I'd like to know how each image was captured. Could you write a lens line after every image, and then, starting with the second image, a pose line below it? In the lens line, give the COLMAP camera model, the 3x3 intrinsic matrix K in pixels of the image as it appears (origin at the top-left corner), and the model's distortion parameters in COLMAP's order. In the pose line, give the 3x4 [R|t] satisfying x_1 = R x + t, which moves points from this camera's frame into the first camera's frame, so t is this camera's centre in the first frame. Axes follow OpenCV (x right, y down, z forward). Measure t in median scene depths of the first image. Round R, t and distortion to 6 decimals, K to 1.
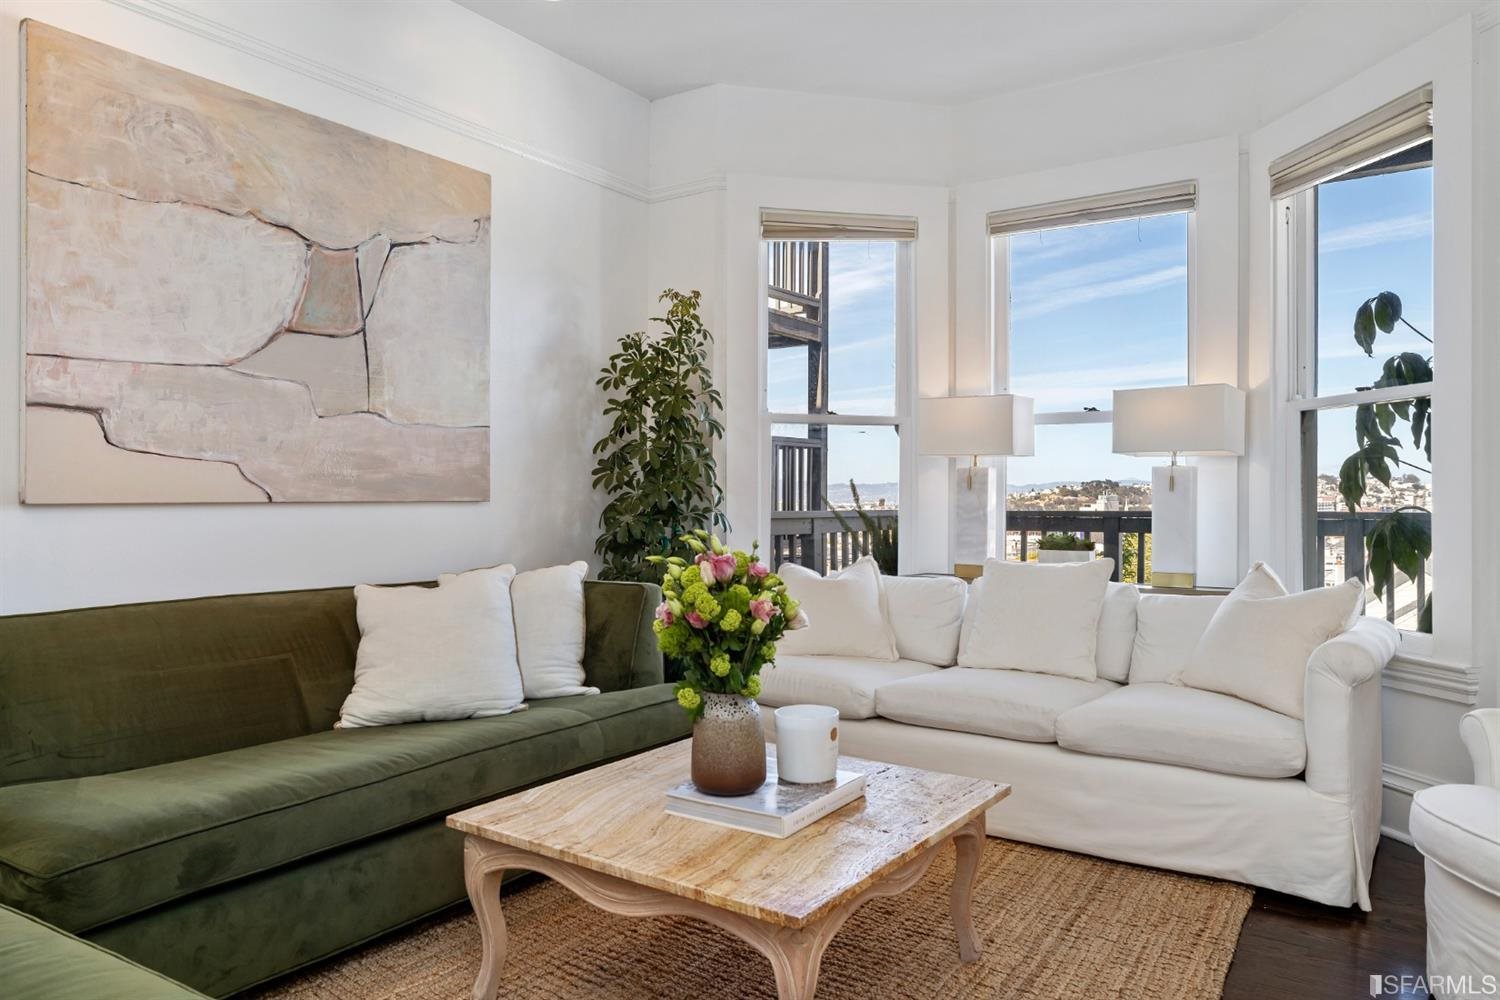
lens RADIAL K [[1017.1, 0, 750.5], [0, 1017.1, 498.2], [0, 0, 1]] dist [-0.000278, -0.006329]
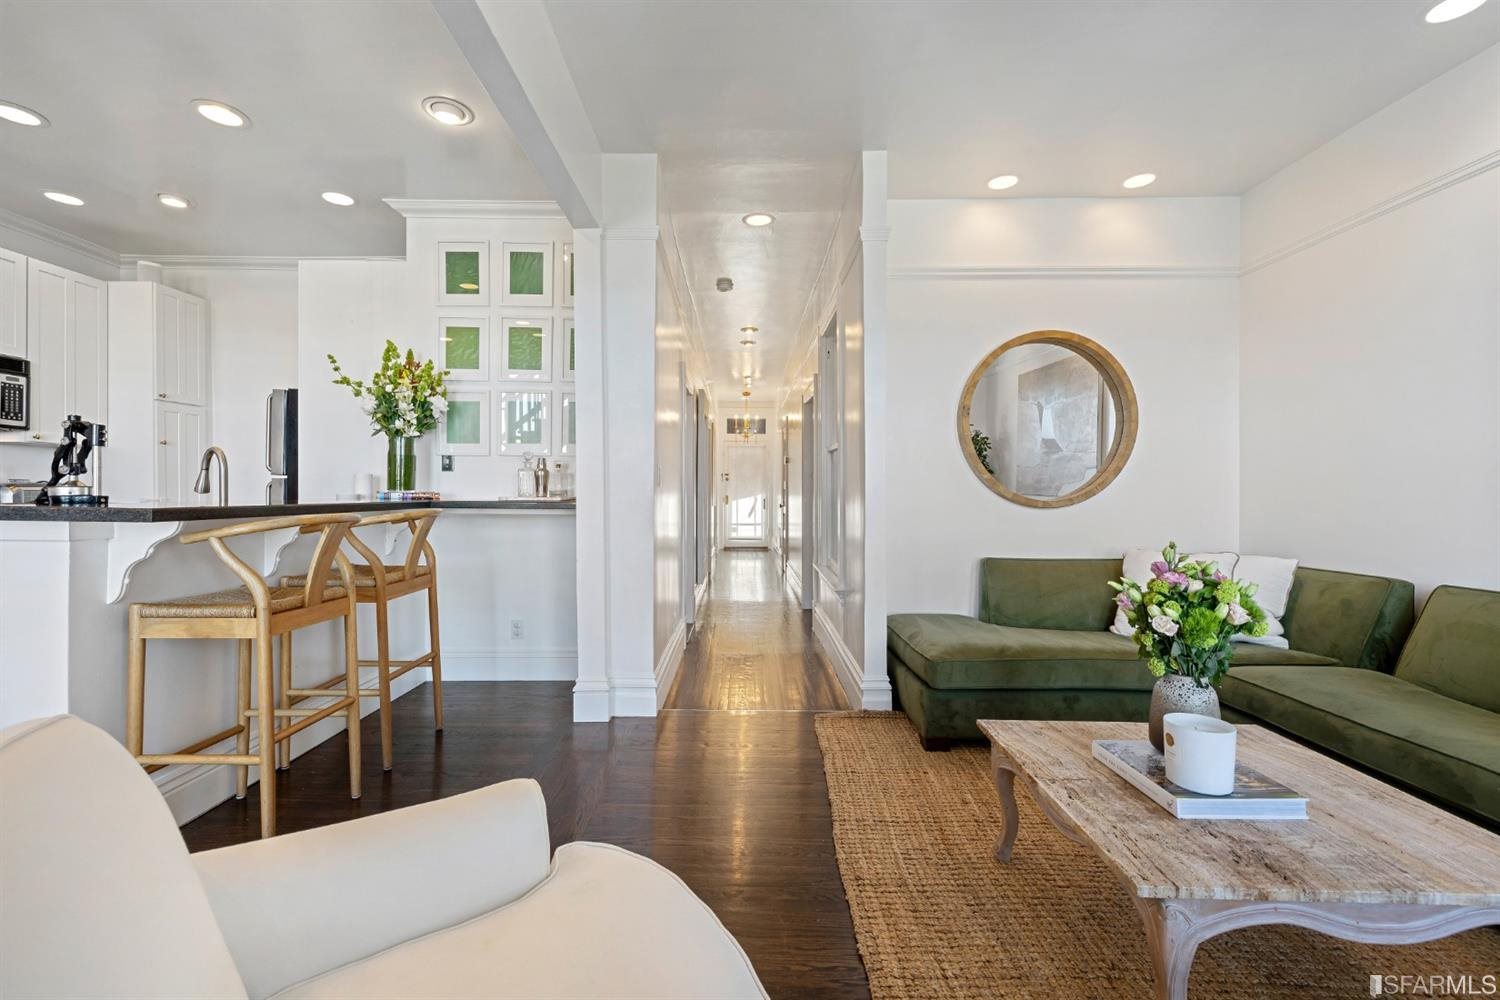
lens RADIAL K [[627.0, 0, 743.7], [0, 627.0, 497.2], [0, 0, 1]] dist [-0.002800, 0.000028]
pose [[-0.831067, -0.001207, -0.556172, 0.609918], [-0.008717, 0.999903, 0.010857, -0.022085], [0.556105, 0.013871, -0.830997, 0.952760]]
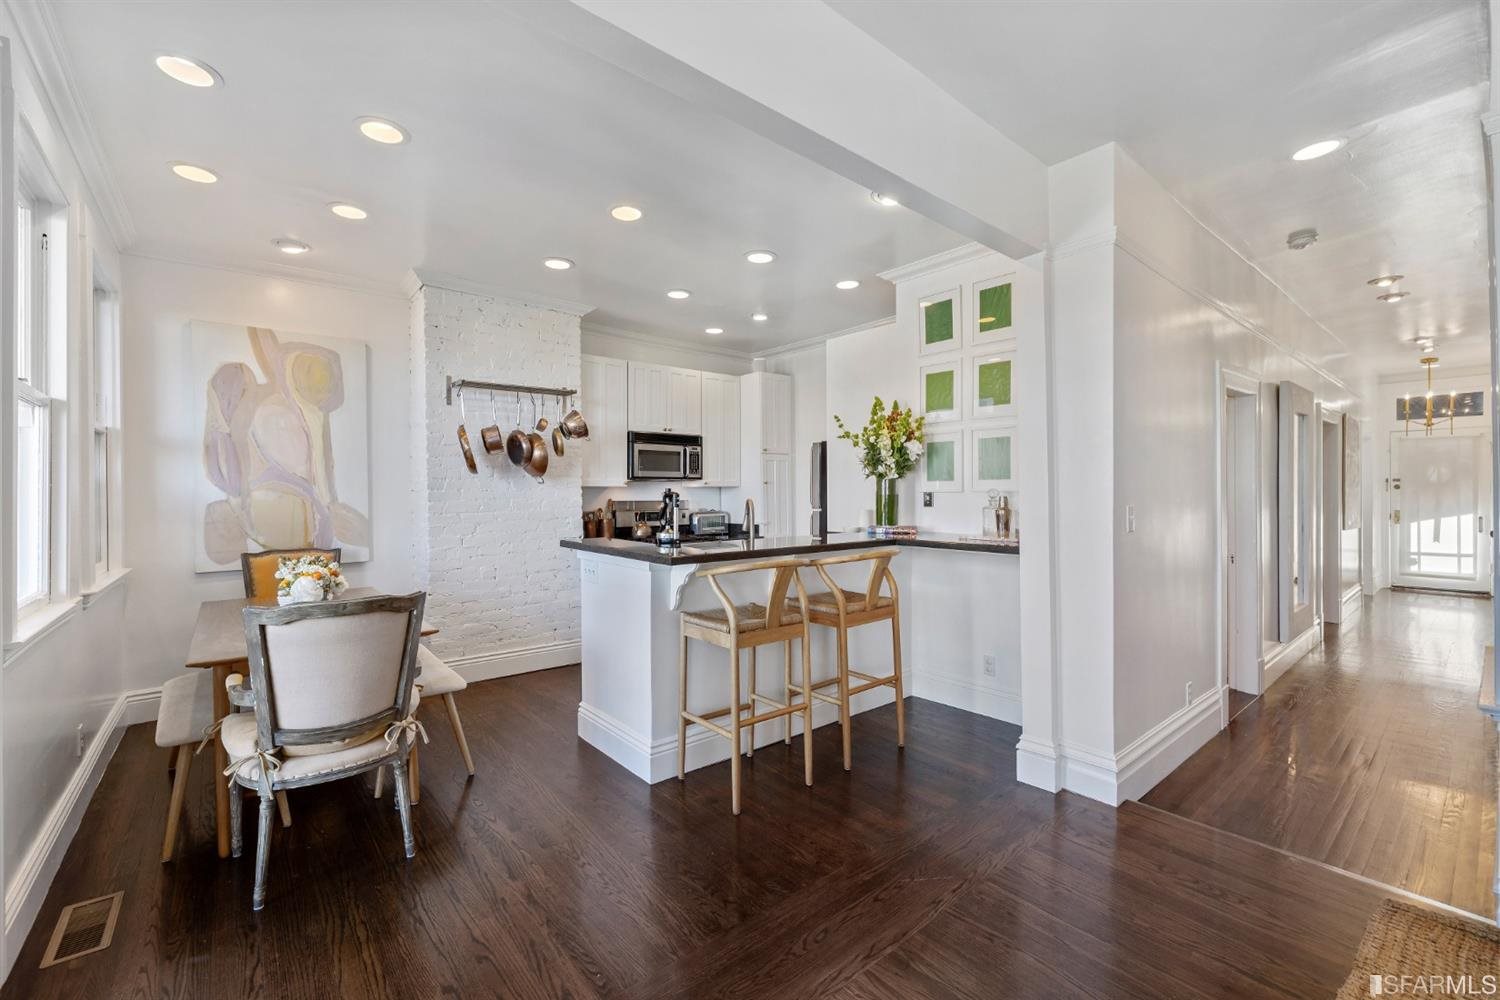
lens RADIAL K [[627.0, 0, 747.8], [0, 627.0, 496.4], [0, 0, 1]] dist [-0.002800, 0.000028]
pose [[-0.957982, 0.002025, 0.286820, 0.386263], [0.004413, 0.999961, 0.007680, -0.091762], [-0.286793, 0.008623, -0.957954, 0.995988]]
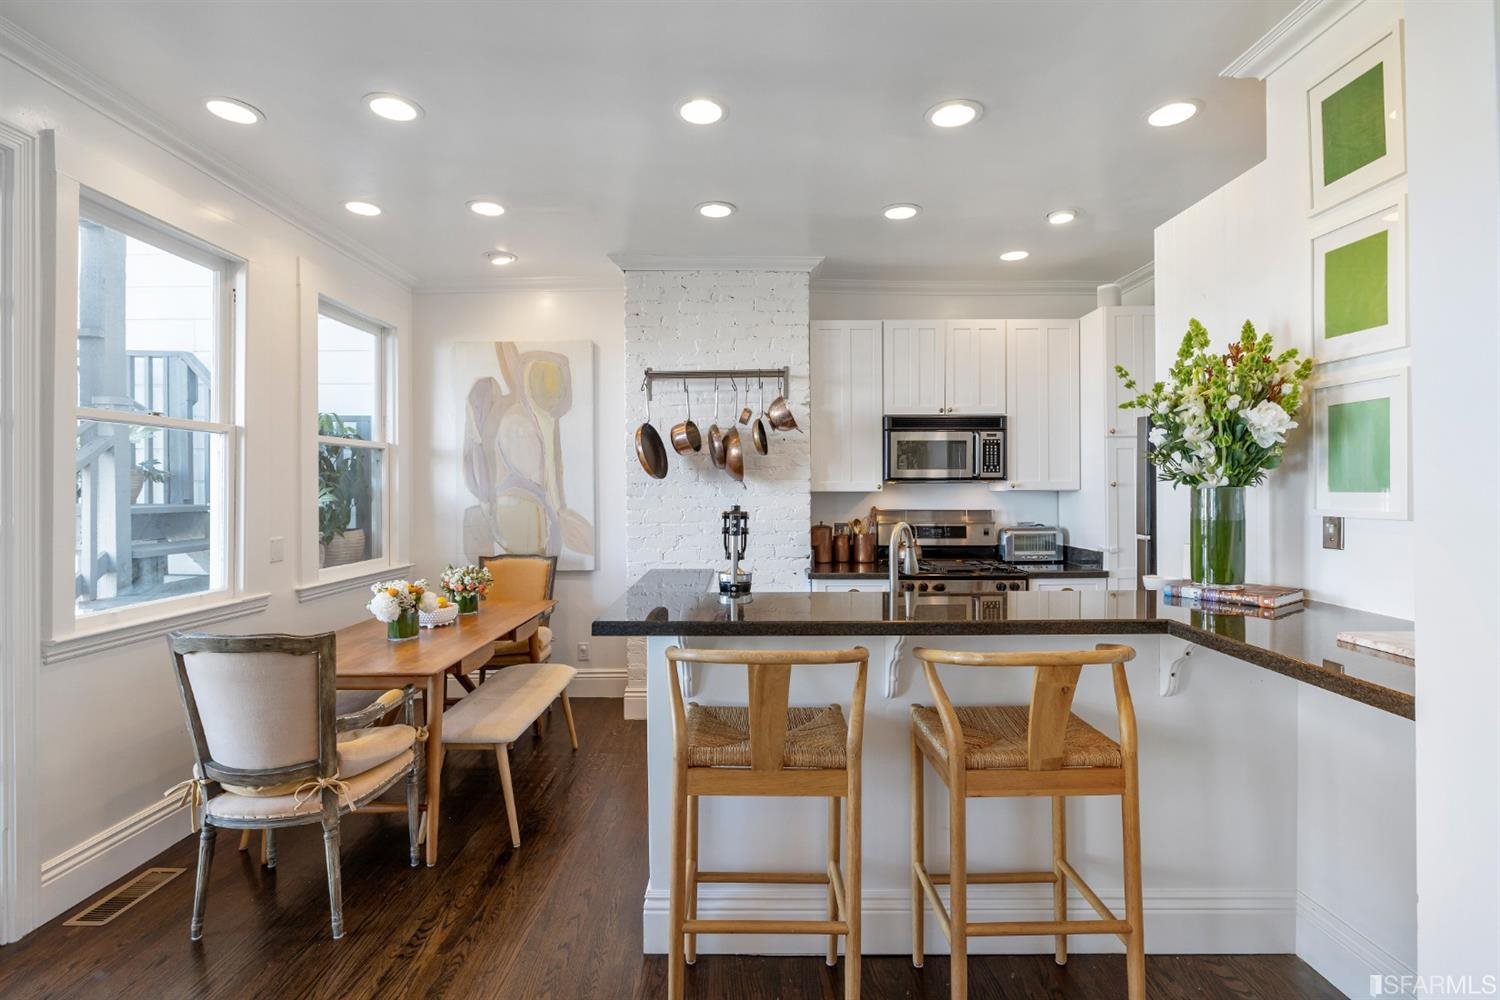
lens RADIAL K [[704.5, 0, 744.7], [0, 704.5, 488.3], [0, 0, 1]] dist [-0.002480, -0.001648]
pose [[-0.553595, -0.000329, 0.832786, 0.145562], [0.004361, 0.999985, 0.003295, -0.120740], [-0.832774, 0.005456, -0.553586, 0.421993]]
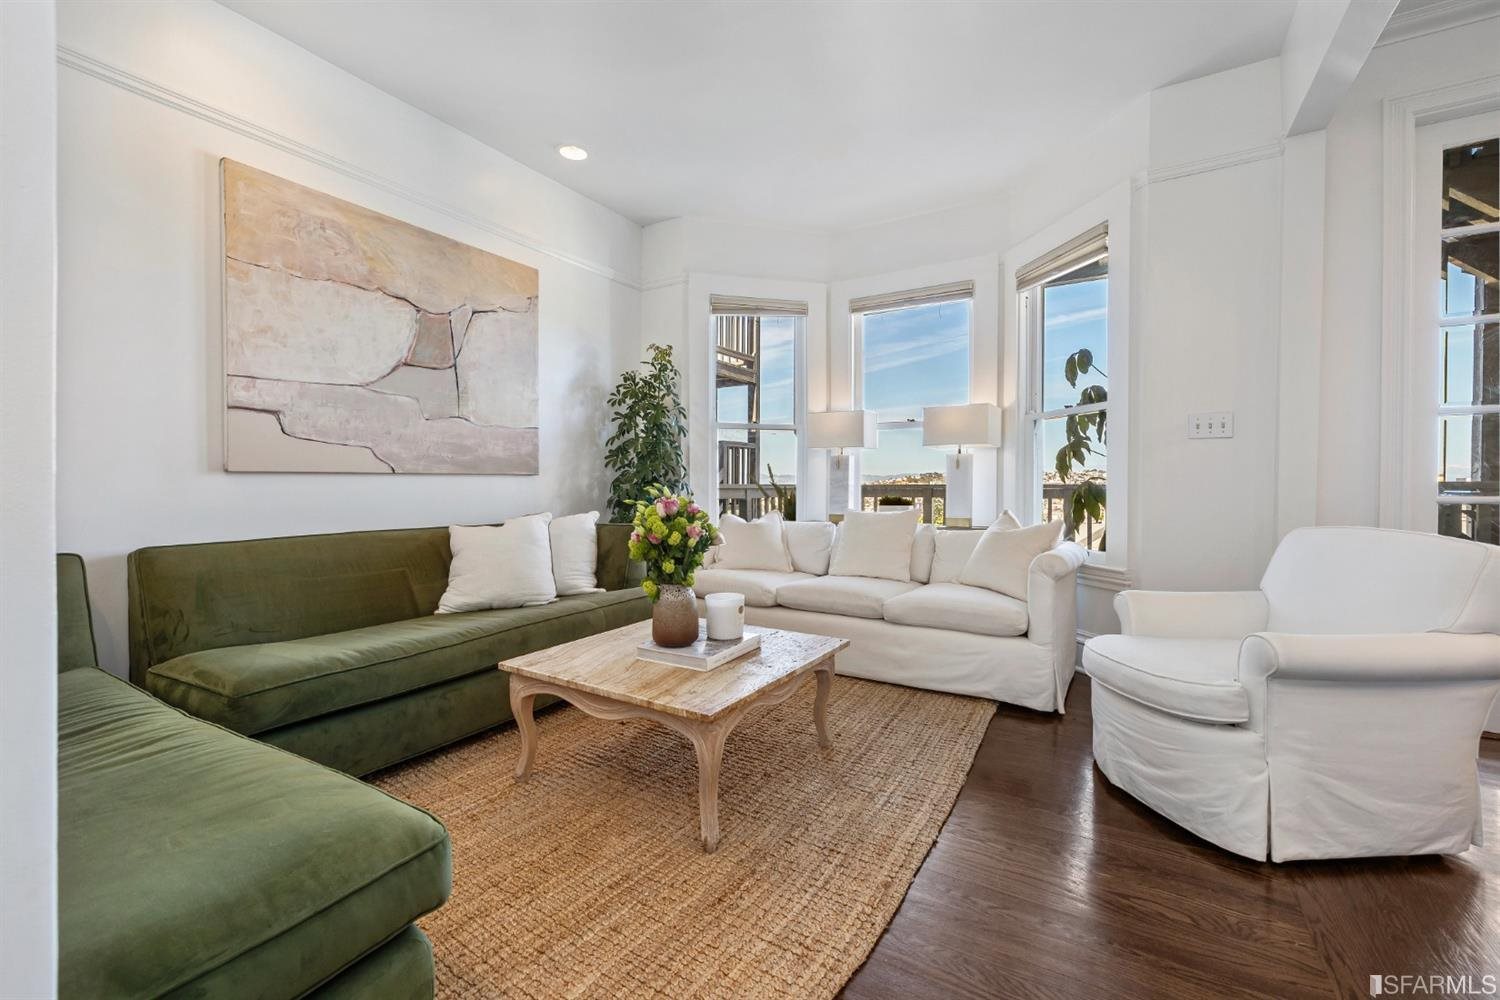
lens RADIAL K [[627.0, 0, 751.3], [0, 627.0, 491.6], [0, 0, 1]] dist [-0.002800, 0.000028]
pose [[0.998659, -0.001529, 0.051742, 0.034243], [0.000842, 0.999911, 0.013302, 0.021464], [-0.051758, -0.013241, 0.998572, -0.002161]]
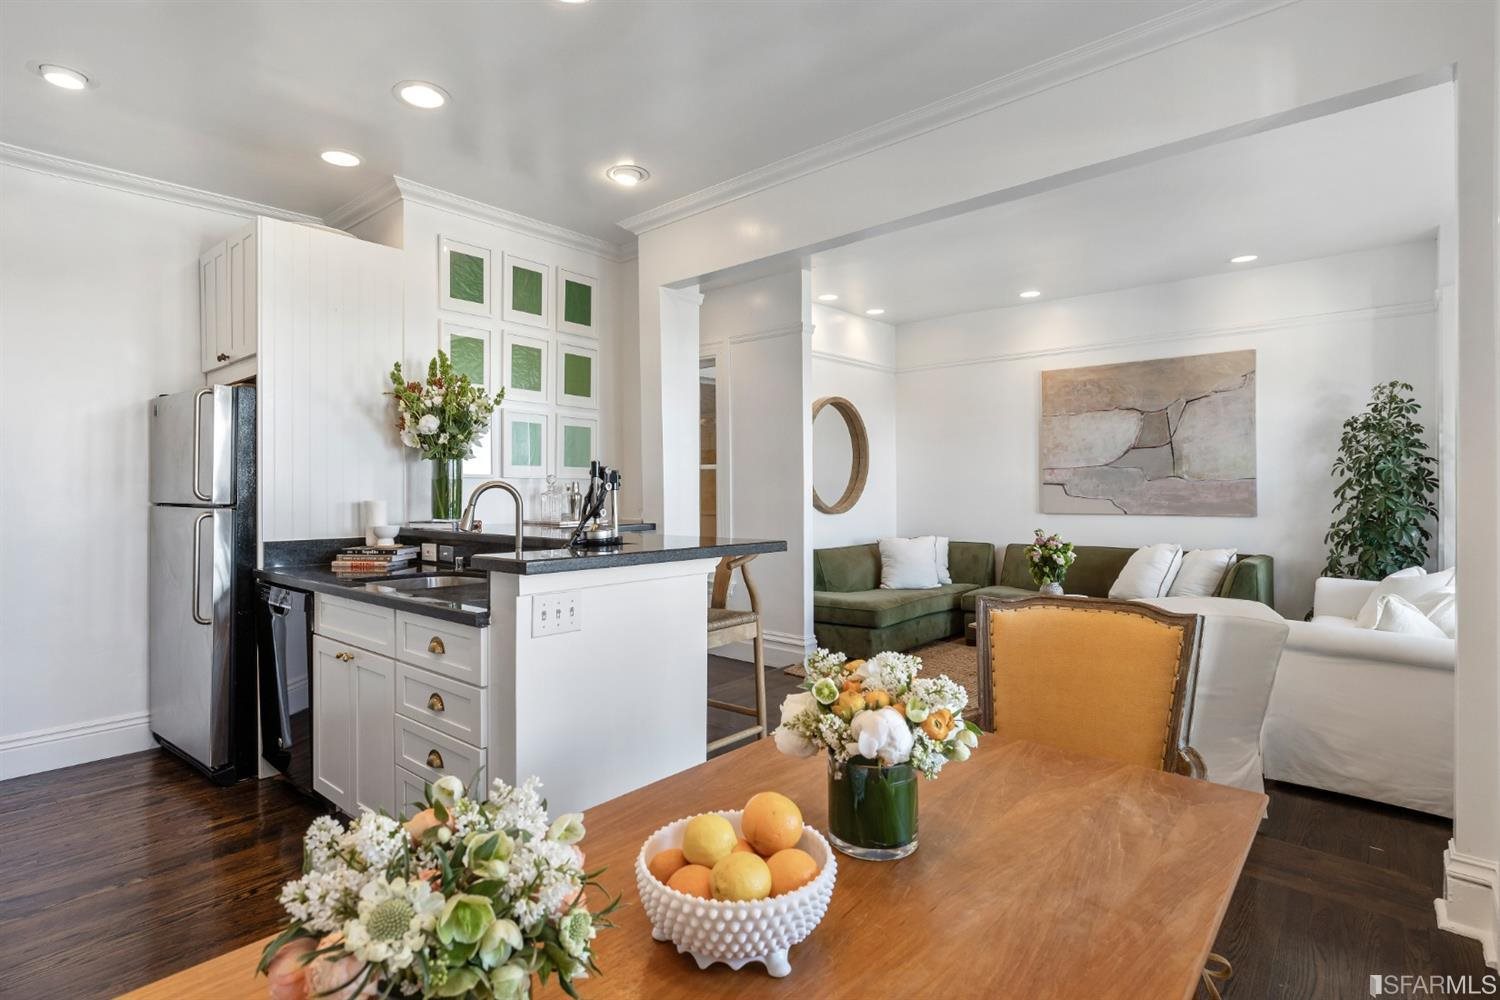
lens RADIAL K [[783.1, 0, 729.0], [0, 783.1, 493.3], [0, 0, 1]] dist [-0.004433, -0.000770]
pose [[-0.117618, 0.004971, -0.993046, 1.751286], [0.002311, 0.999986, 0.004732, -0.066287], [0.993056, -0.001738, -0.117628, 0.224162]]
